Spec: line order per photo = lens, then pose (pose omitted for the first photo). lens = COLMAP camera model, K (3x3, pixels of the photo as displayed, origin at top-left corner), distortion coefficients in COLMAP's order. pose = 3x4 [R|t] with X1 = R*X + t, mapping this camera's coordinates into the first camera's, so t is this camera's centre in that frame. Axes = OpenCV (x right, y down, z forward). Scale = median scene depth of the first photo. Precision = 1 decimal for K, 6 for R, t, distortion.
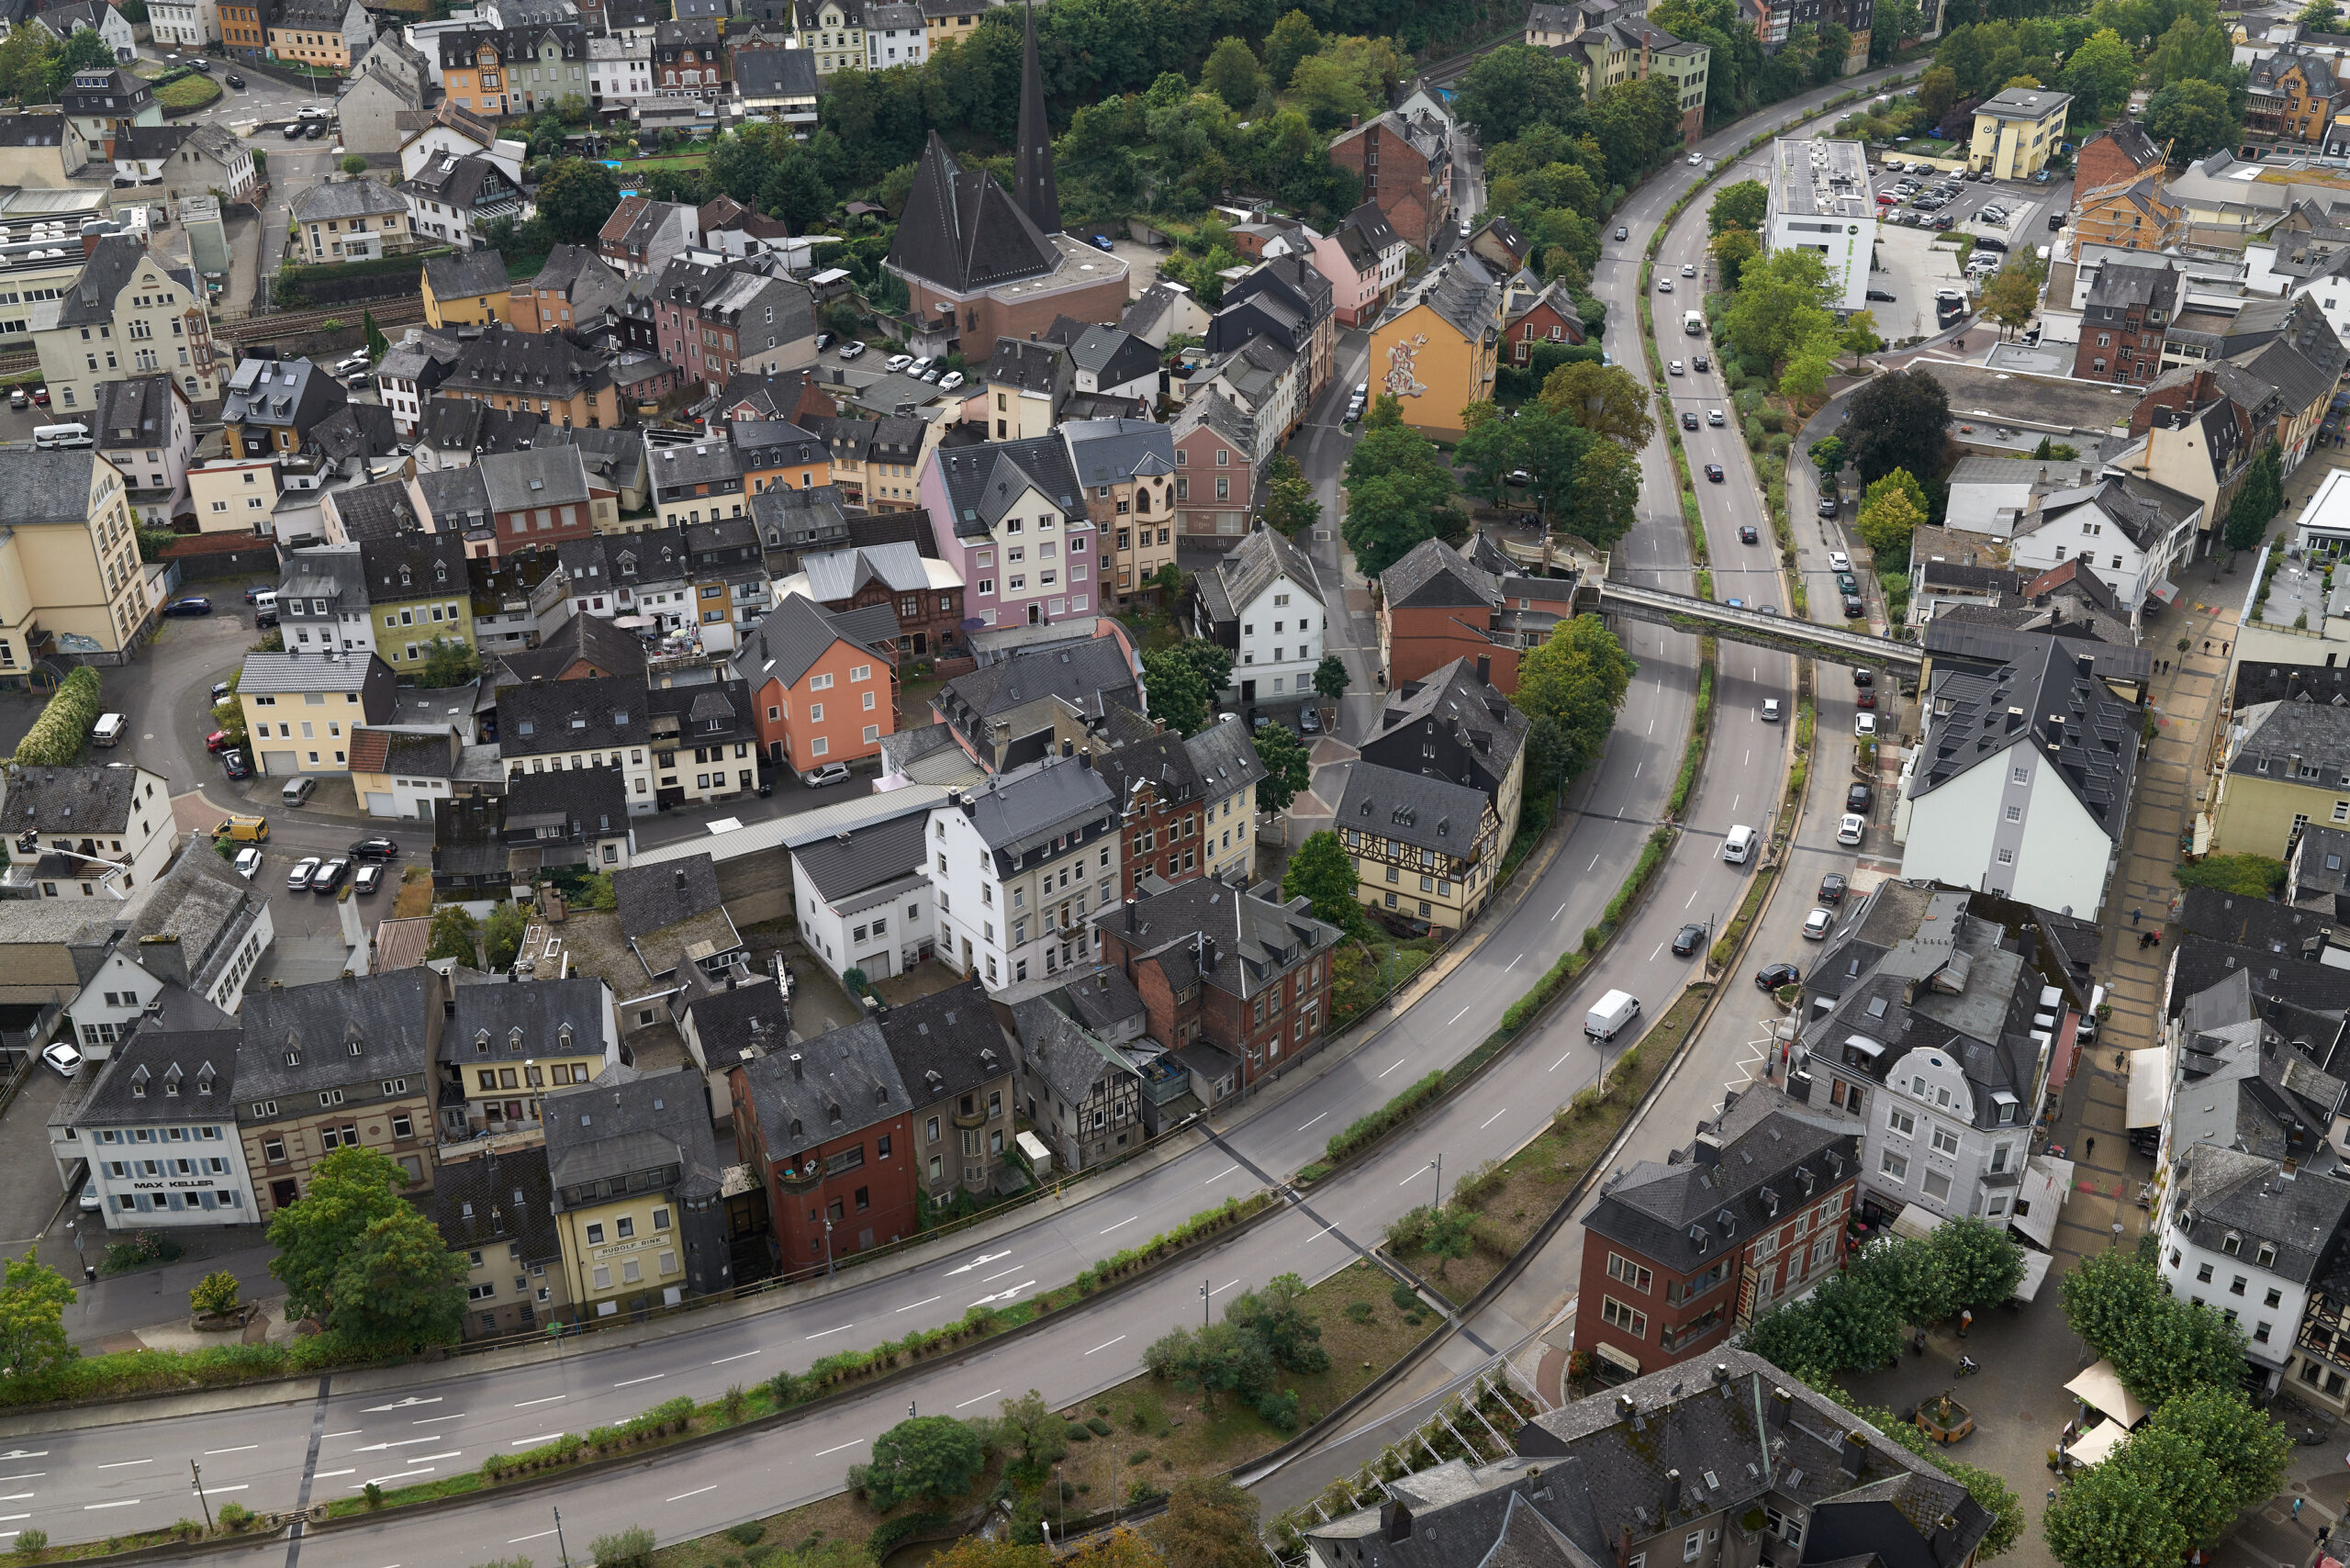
lens RADIAL K [[2281.9, 0, 1175.0], [0, 2281.9, 784.0], [0, 0, 1]] dist [-0.038156, 0.059533]
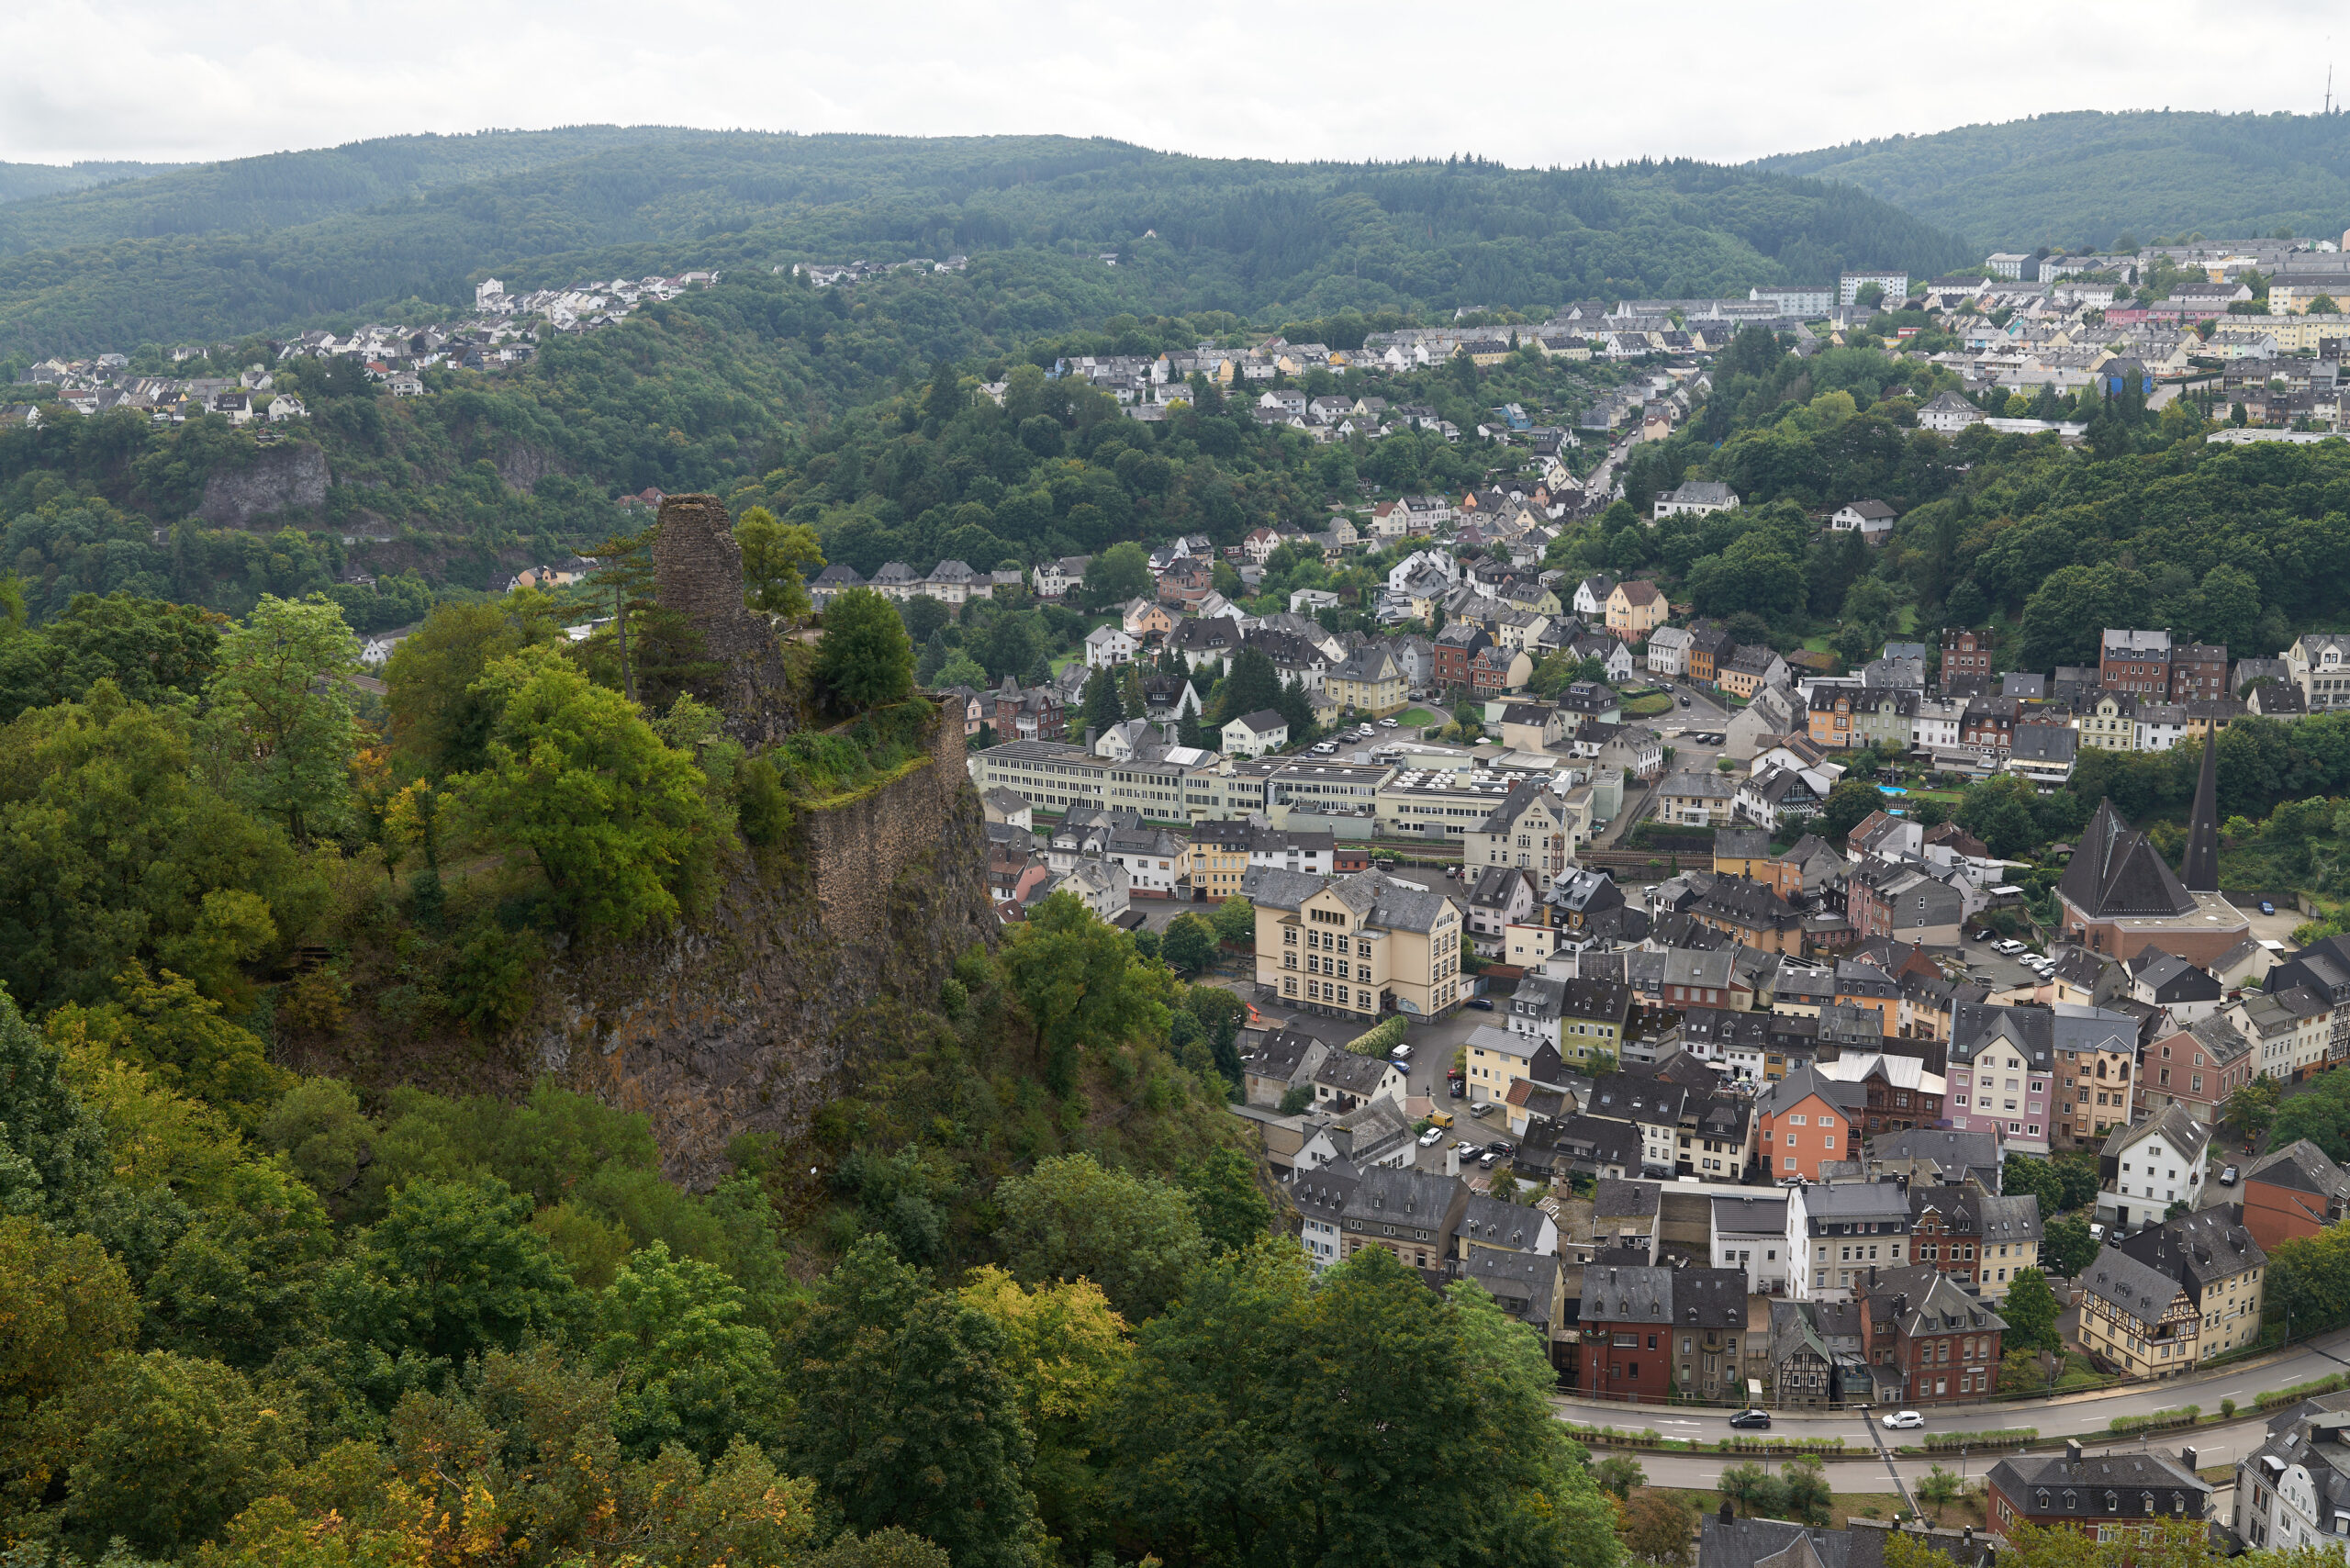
lens RADIAL K [[2281.9, 0, 1175.0], [0, 2281.9, 784.0], [0, 0, 1]] dist [-0.038156, 0.059533]
pose [[0.759682, 0.136689, -0.635767, 0.401168], [-0.301104, 0.940480, -0.157589, 0.094146], [0.576386, 0.311149, 0.755623, -0.384697]]
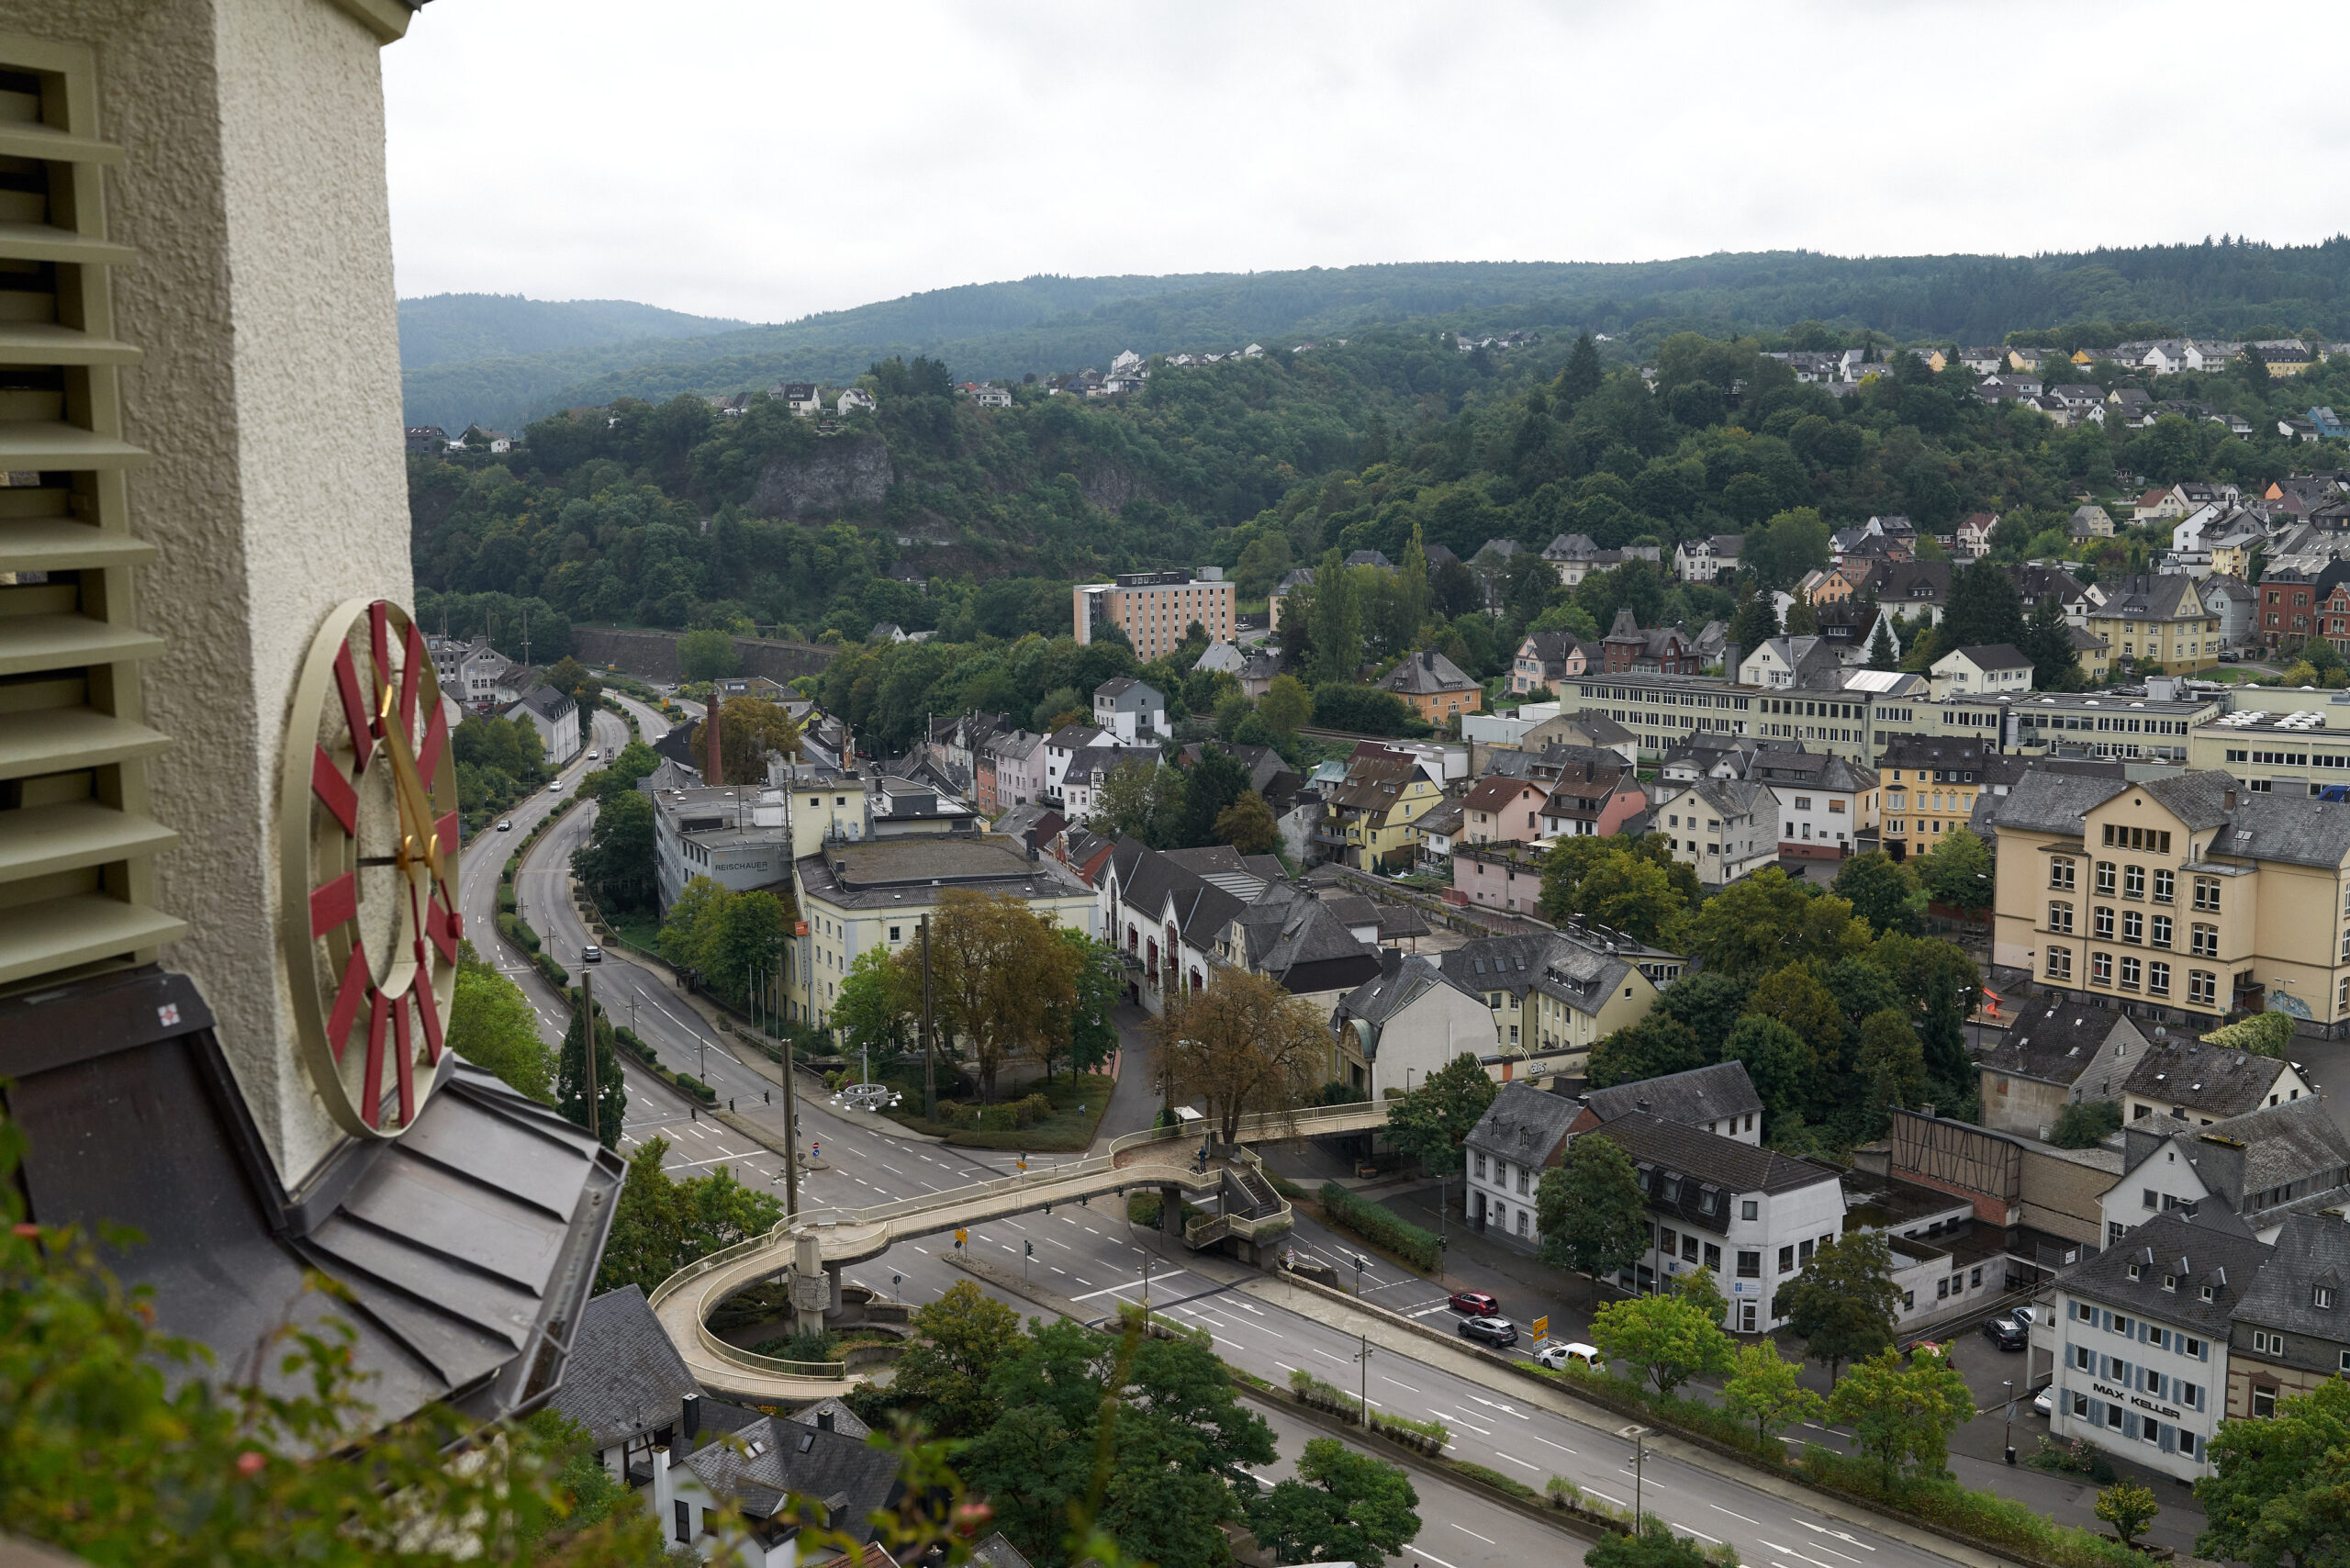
lens RADIAL K [[2281.9, 0, 1175.0], [0, 2281.9, 784.0], [0, 0, 1]] dist [-0.038156, 0.059533]
pose [[0.540737, 0.114465, -0.833367, 0.022809], [-0.395419, 0.909007, -0.131716, 0.146601], [0.742460, 0.400754, 0.536796, 0.135997]]
